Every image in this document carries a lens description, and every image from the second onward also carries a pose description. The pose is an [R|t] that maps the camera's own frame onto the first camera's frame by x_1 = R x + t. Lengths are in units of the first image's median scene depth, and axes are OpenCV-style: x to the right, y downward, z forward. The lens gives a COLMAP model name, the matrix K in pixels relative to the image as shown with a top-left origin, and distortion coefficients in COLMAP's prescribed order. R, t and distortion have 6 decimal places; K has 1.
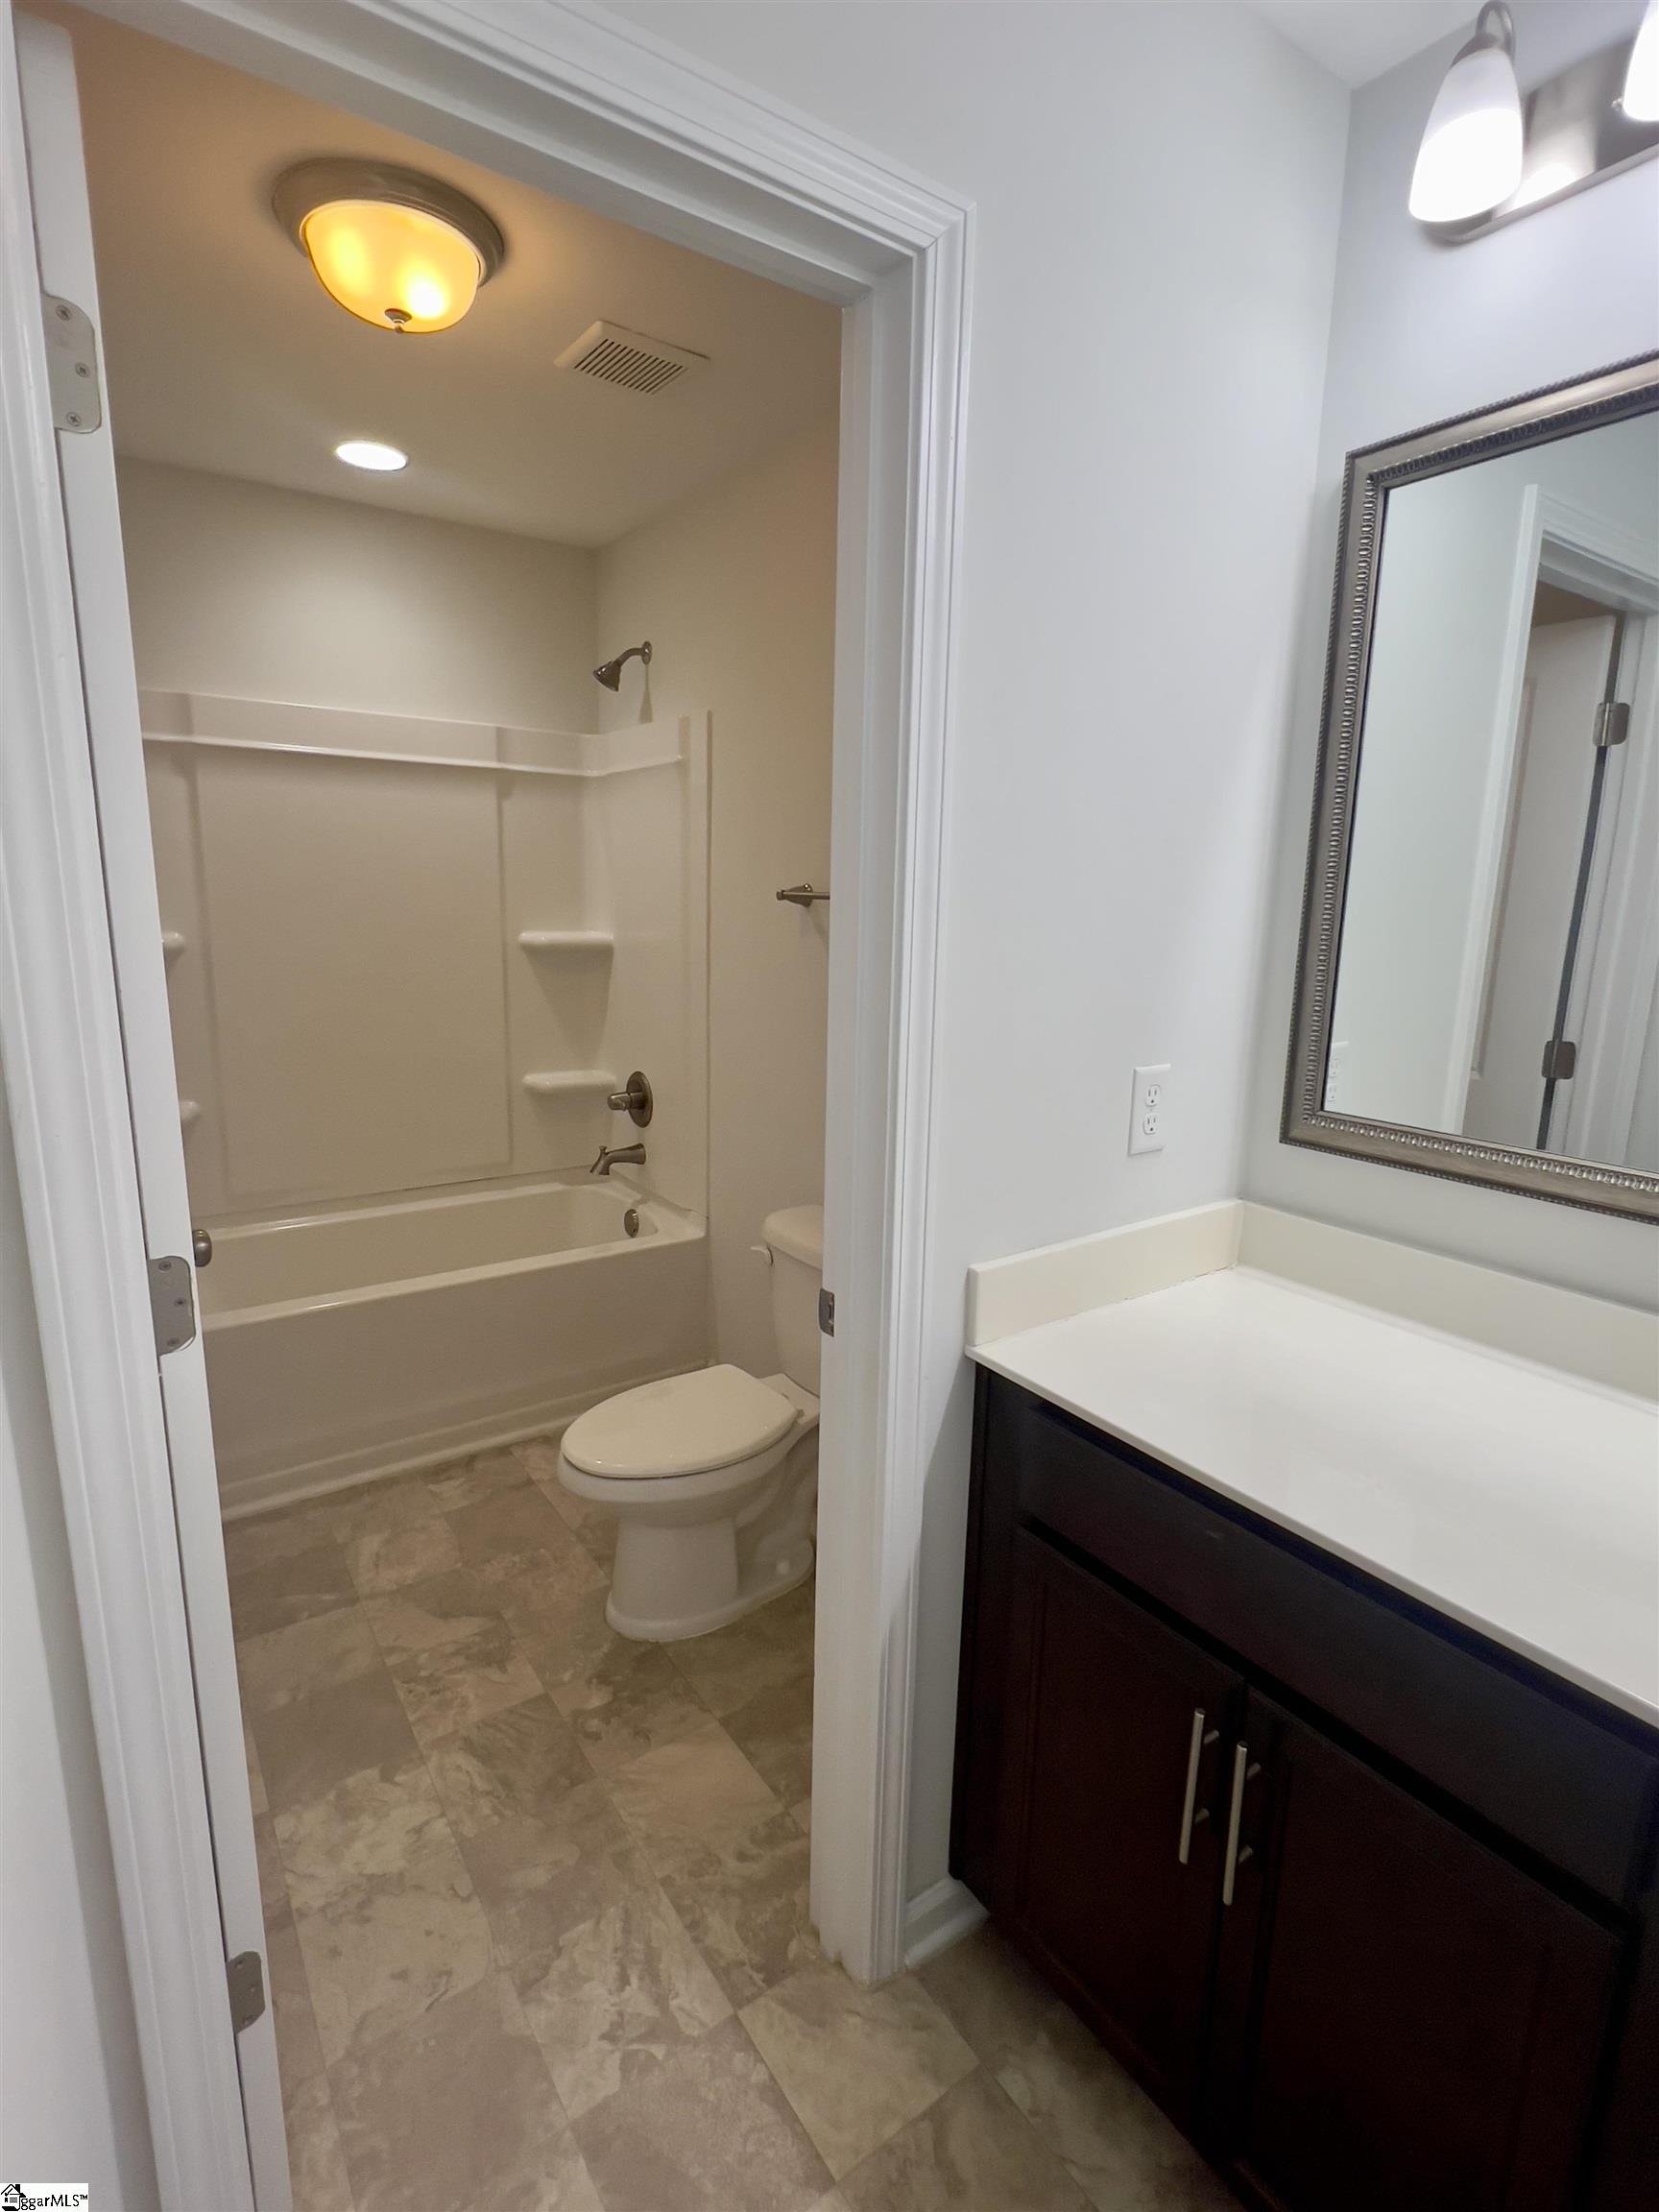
lens RADIAL K [[1066.6, 0, 826.0], [0, 1066.6, 1102.9], [0, 0, 1]] dist [-0.006083, 0.002442]
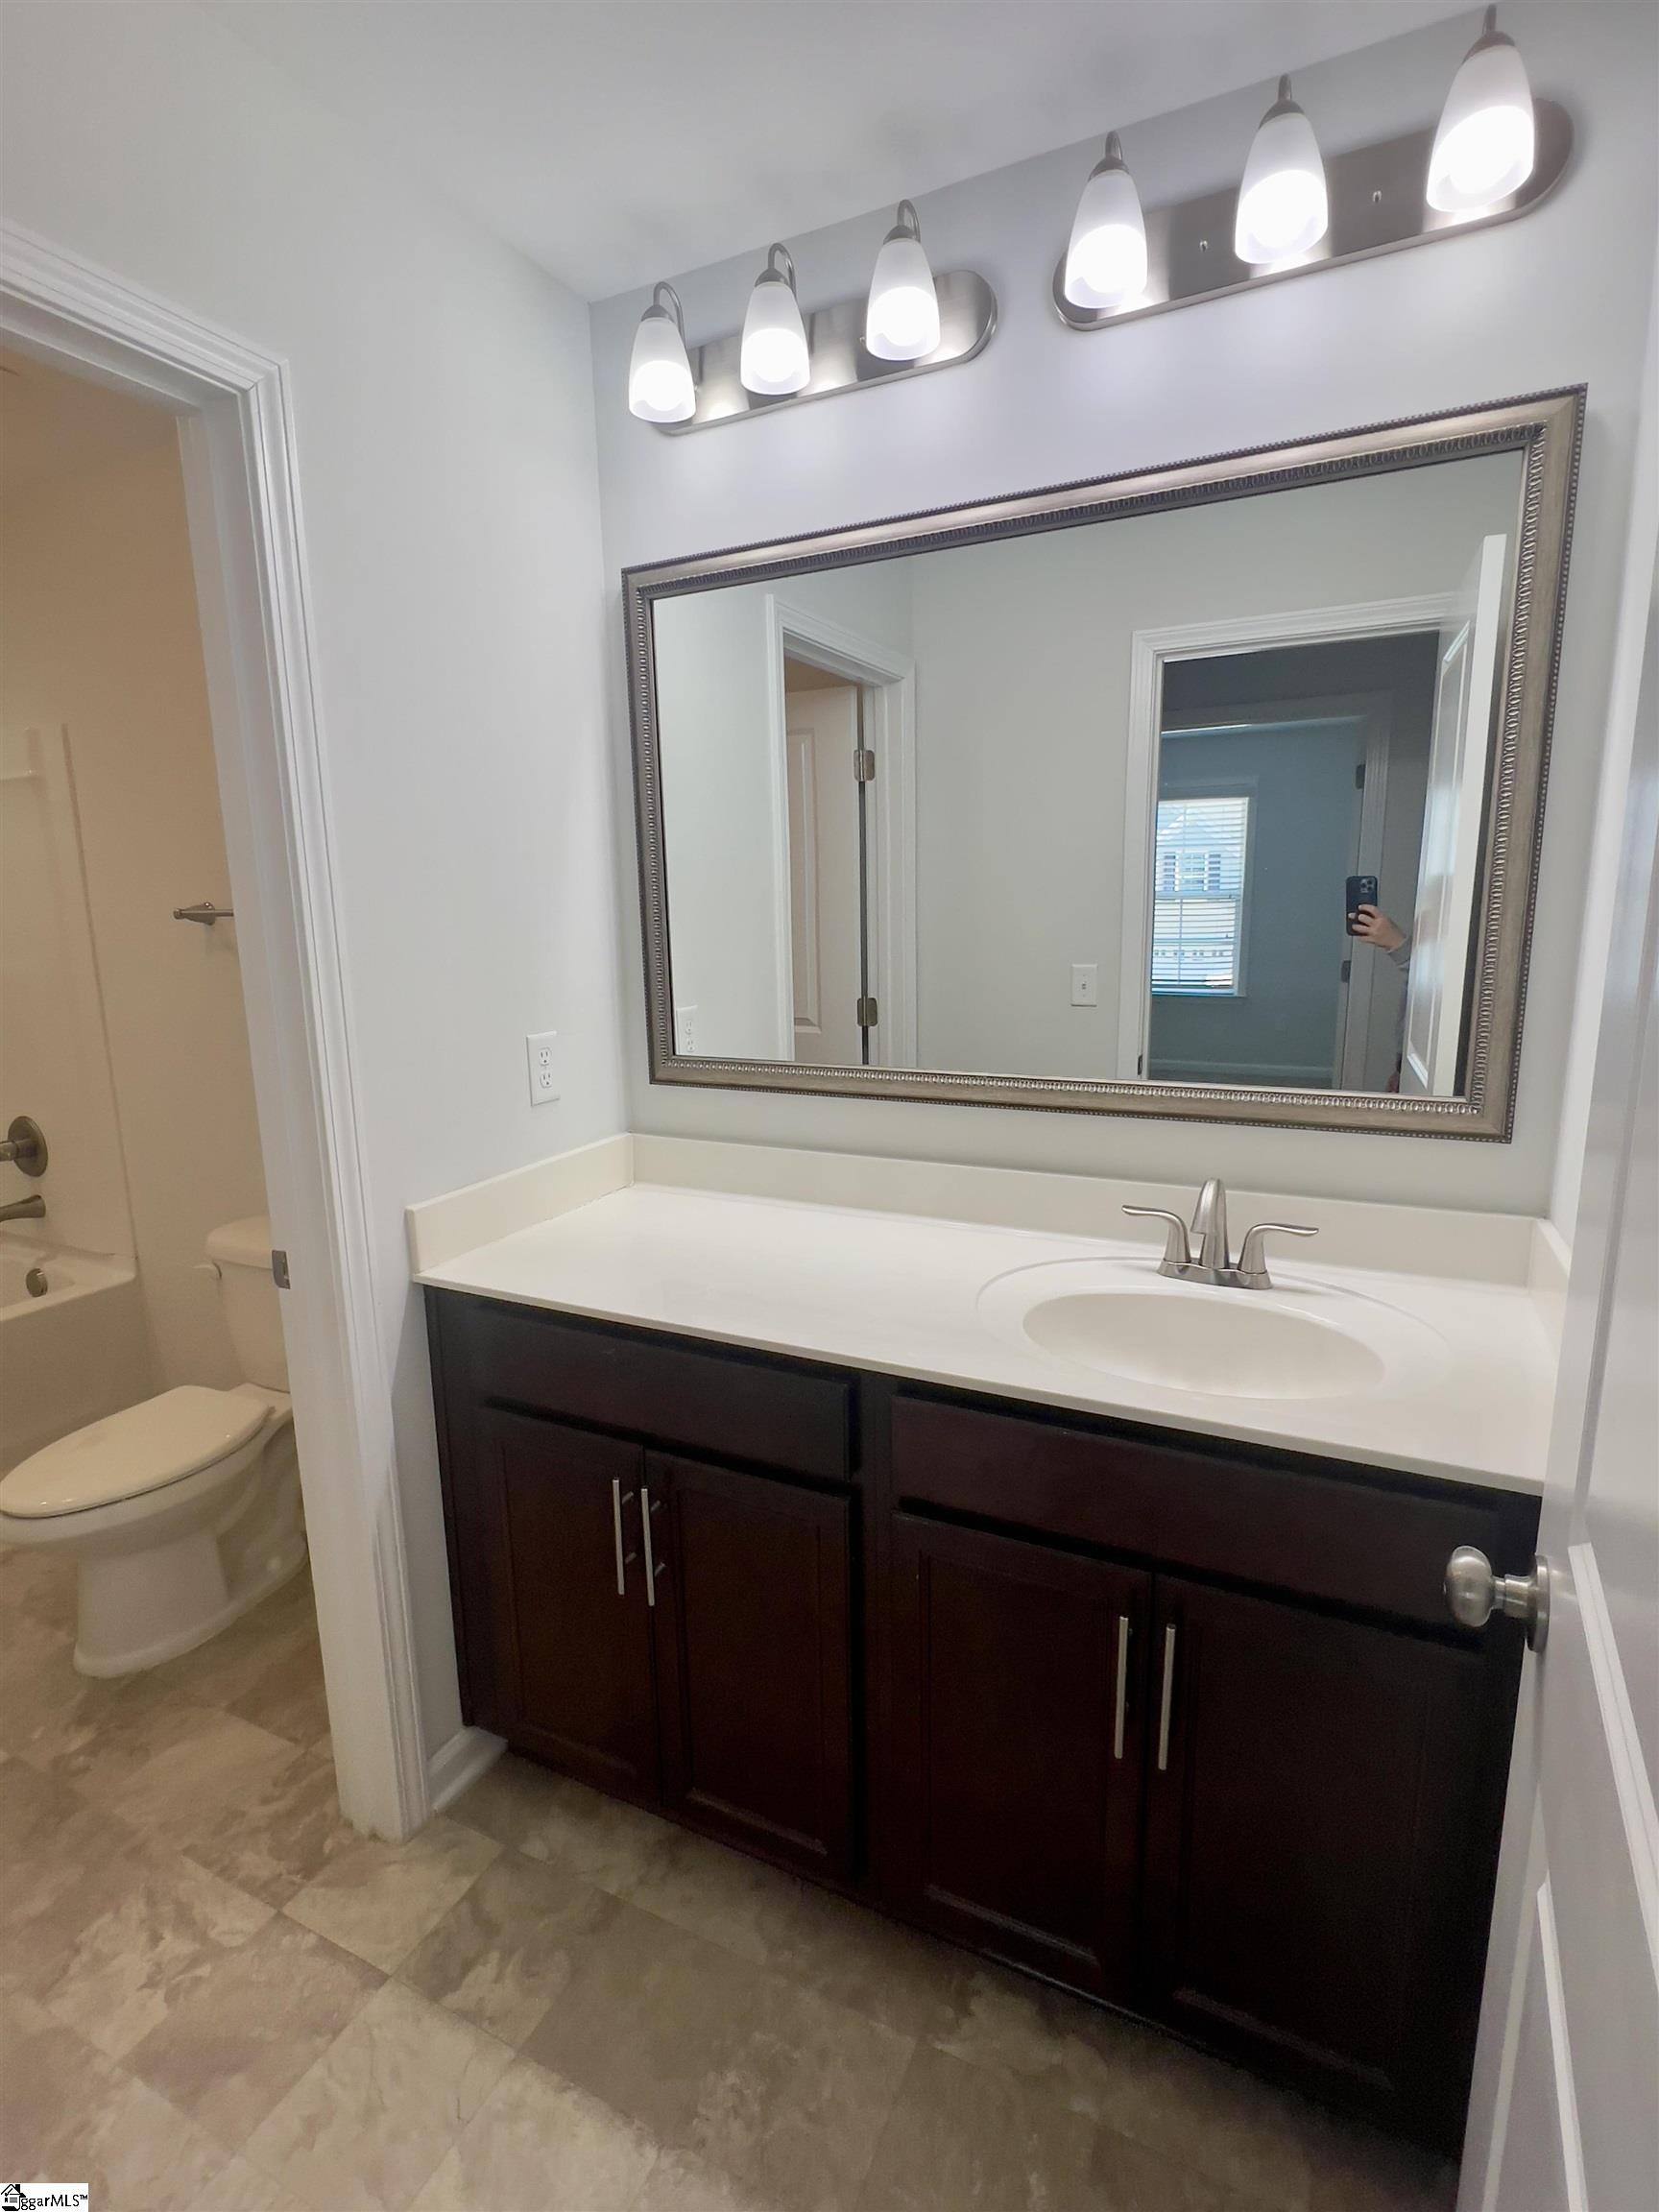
lens RADIAL K [[1066.6, 0, 833.4], [0, 1066.6, 1101.6], [0, 0, 1]] dist [-0.006083, 0.002442]
pose [[0.872939, -0.123243, 0.472005, 0.001141], [0.128329, 0.991498, 0.021549, 0.055720], [-0.470647, 0.041761, 0.881333, -0.245268]]
